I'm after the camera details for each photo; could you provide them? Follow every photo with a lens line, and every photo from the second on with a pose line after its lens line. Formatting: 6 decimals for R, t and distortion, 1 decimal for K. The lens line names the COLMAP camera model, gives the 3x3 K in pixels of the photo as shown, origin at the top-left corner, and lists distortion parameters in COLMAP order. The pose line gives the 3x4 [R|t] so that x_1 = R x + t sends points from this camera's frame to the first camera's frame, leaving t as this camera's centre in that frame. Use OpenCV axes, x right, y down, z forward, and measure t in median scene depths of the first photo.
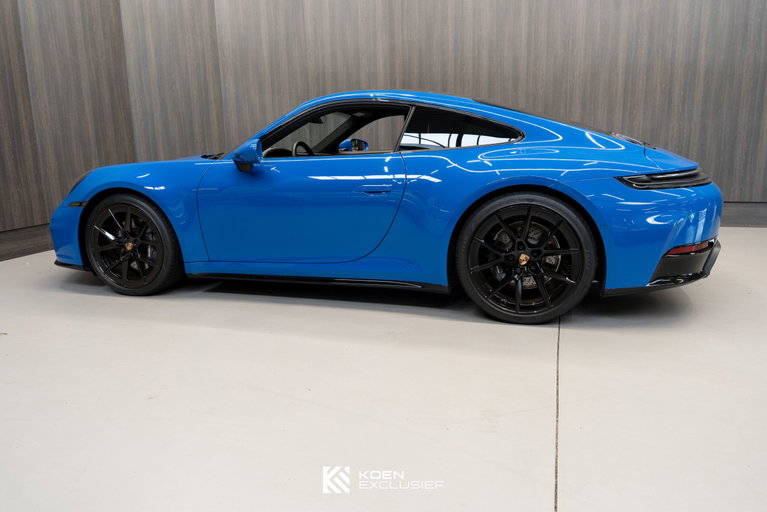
lens RADIAL K [[569.3, 0, 383.5], [0, 569.3, 256.0], [0, 0, 1]] dist [0.001628, -0.001616]
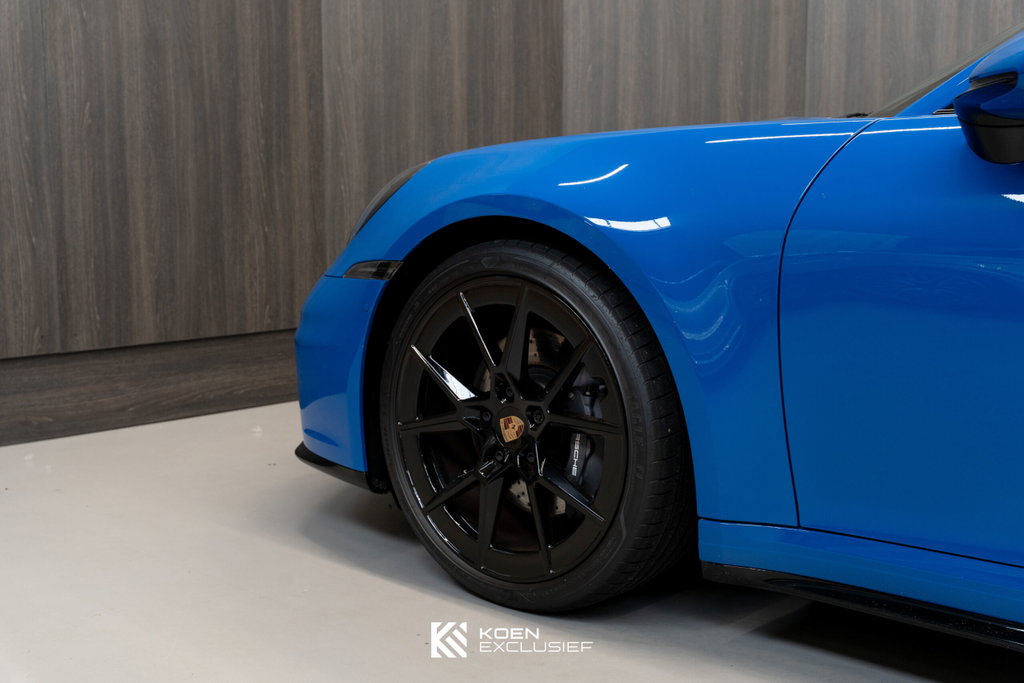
lens RADIAL K [[1265.8, 0, 512.0], [0, 1265.8, 341.5], [0, 0, 1]] dist [-0.001006, -0.000763]
pose [[0.904506, 0.078161, -0.419236, -0.159698], [-0.107055, 0.993197, -0.045804, -0.026189], [0.412804, 0.086312, 0.906721, 0.365485]]
